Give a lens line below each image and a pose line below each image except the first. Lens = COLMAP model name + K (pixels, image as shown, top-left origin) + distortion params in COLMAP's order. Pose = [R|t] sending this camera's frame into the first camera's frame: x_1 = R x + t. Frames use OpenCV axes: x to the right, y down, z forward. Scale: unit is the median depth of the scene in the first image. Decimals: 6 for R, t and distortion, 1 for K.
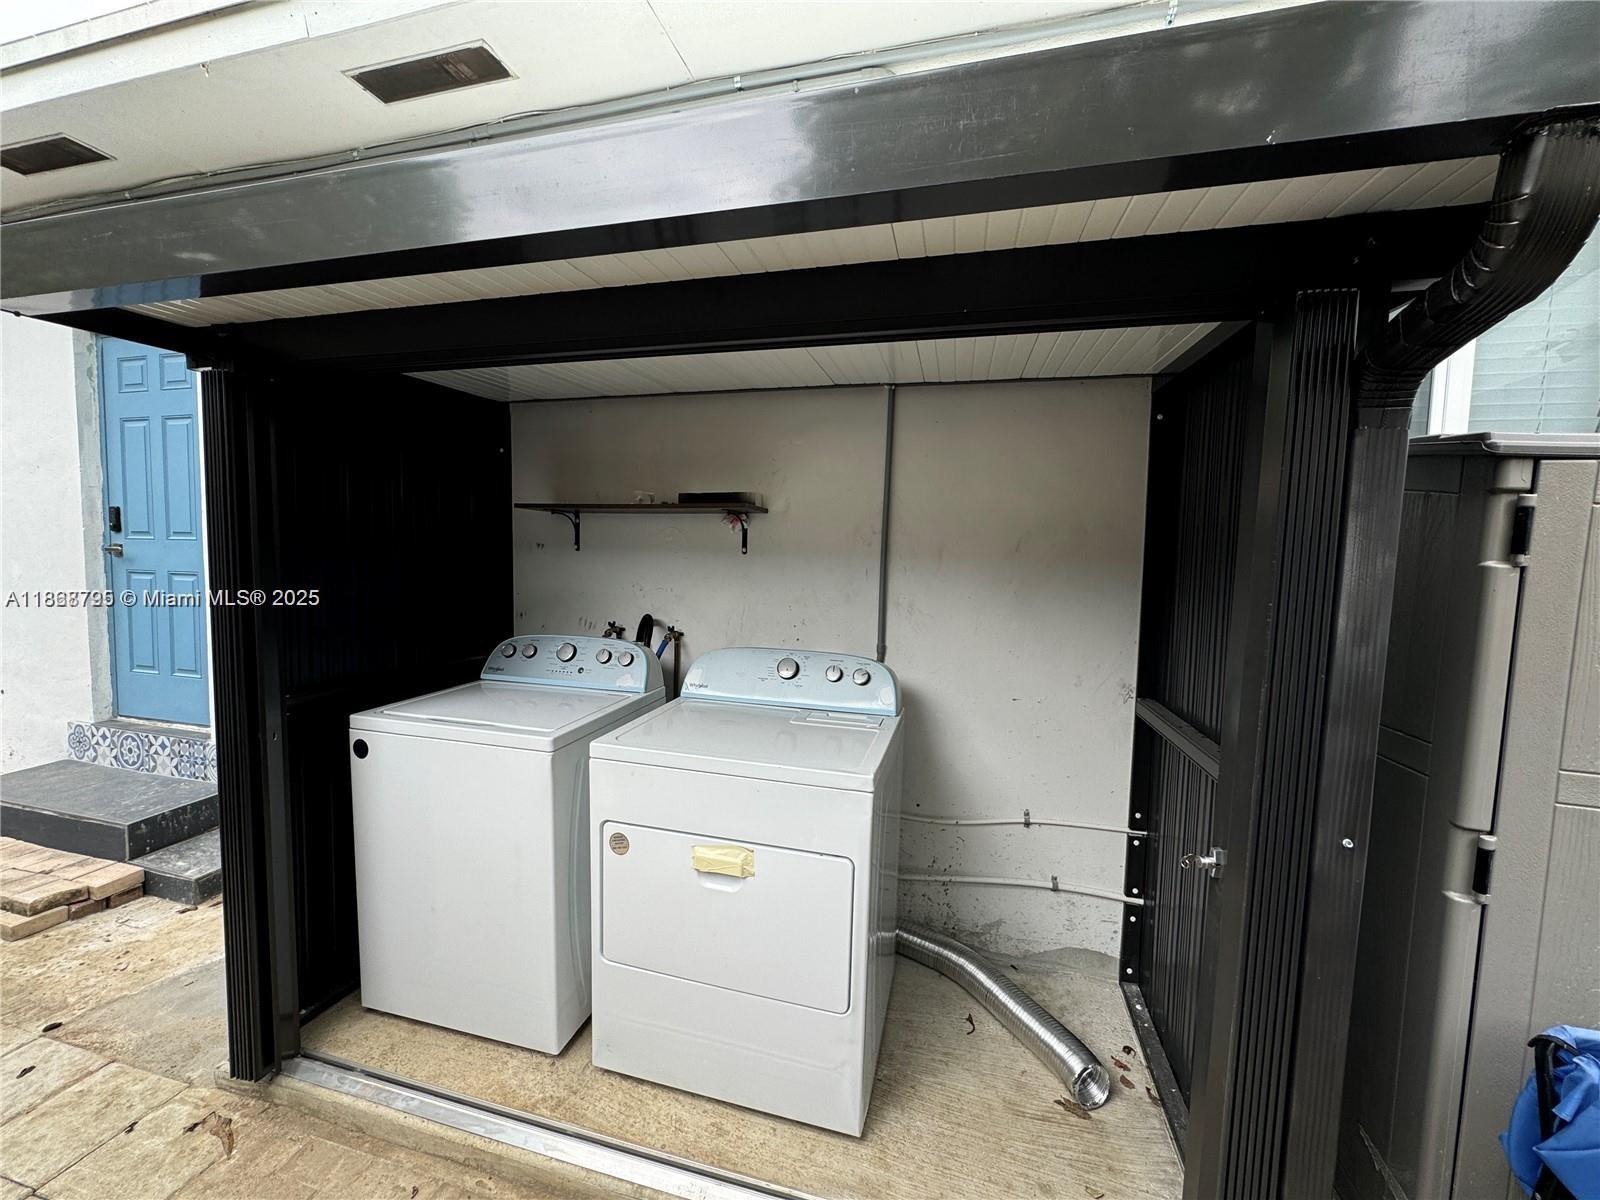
lens RADIAL K [[649.3, 0, 797.7], [0, 649.3, 598.1], [0, 0, 1]] dist [0.000146, -0.000021]
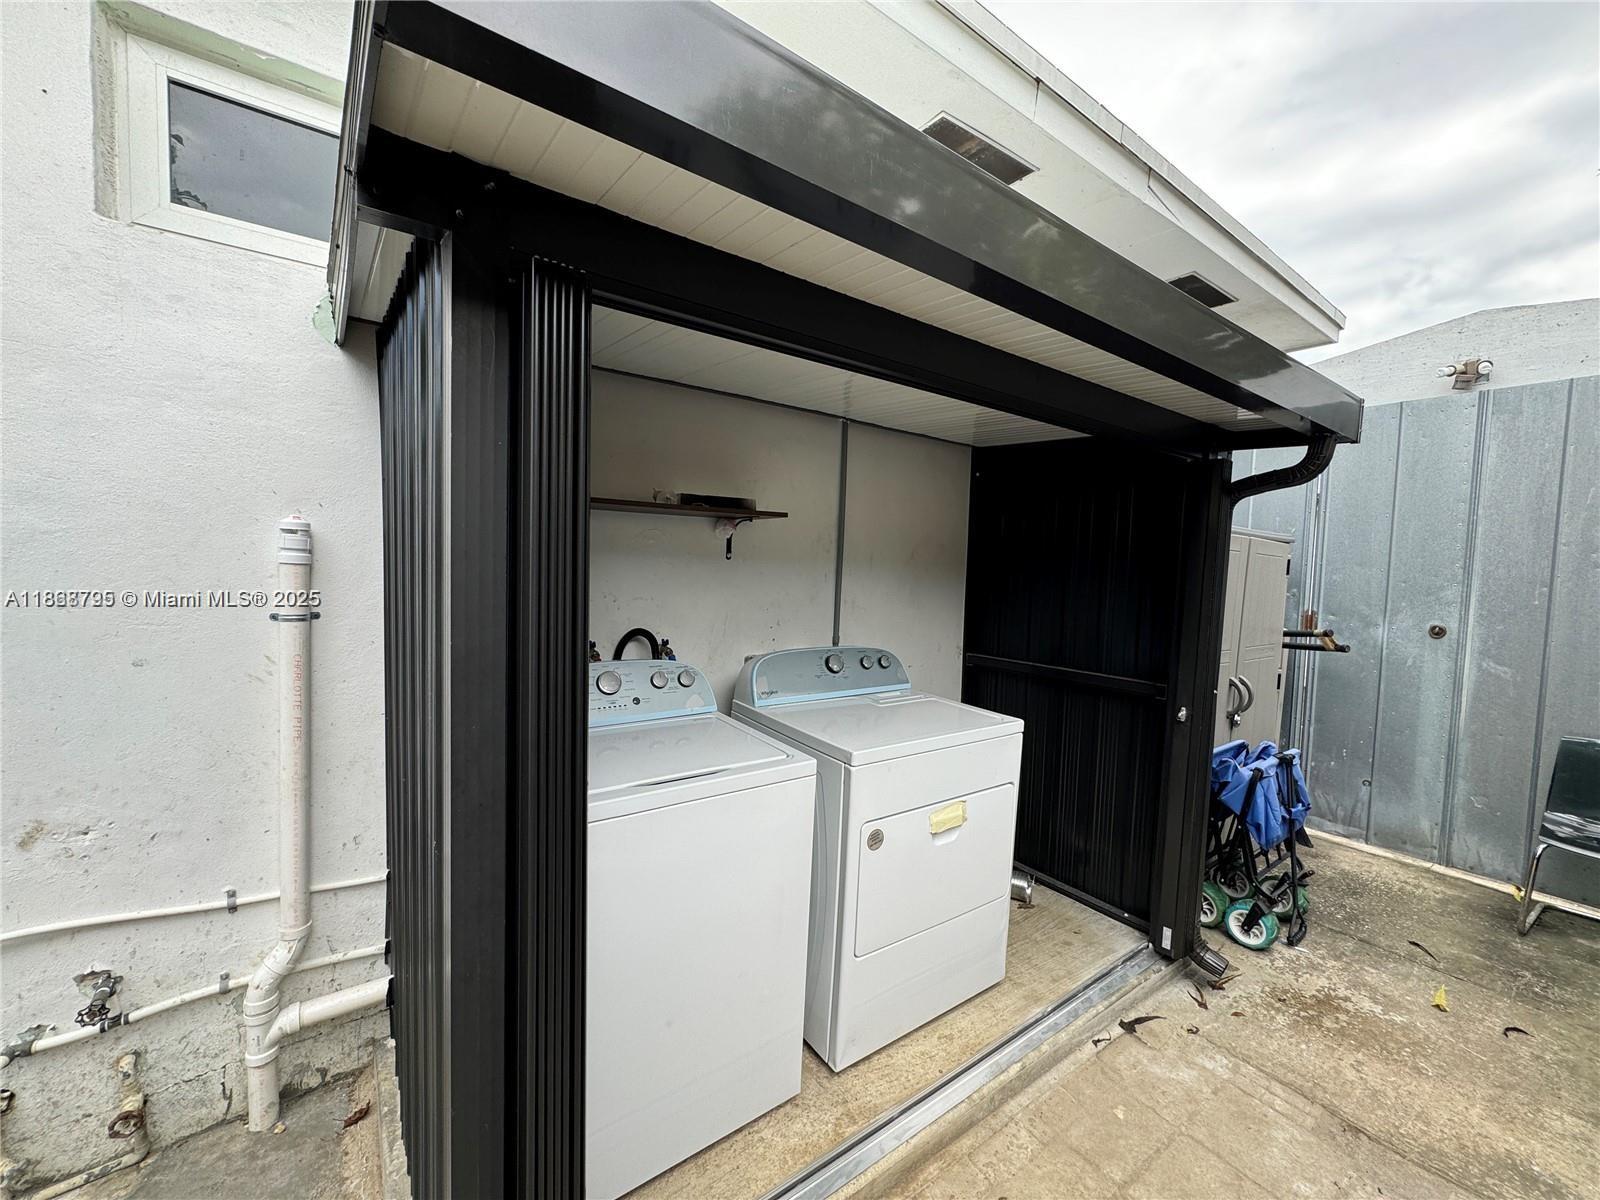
lens RADIAL K [[649.3, 0, 801.3], [0, 649.3, 596.6], [0, 0, 1]] dist [0.000146, -0.000021]
pose [[0.618465, -0.046520, 0.784434, -0.866746], [0.033560, 0.998899, 0.032779, -0.043351], [-0.785095, 0.006053, 0.619345, 0.323055]]
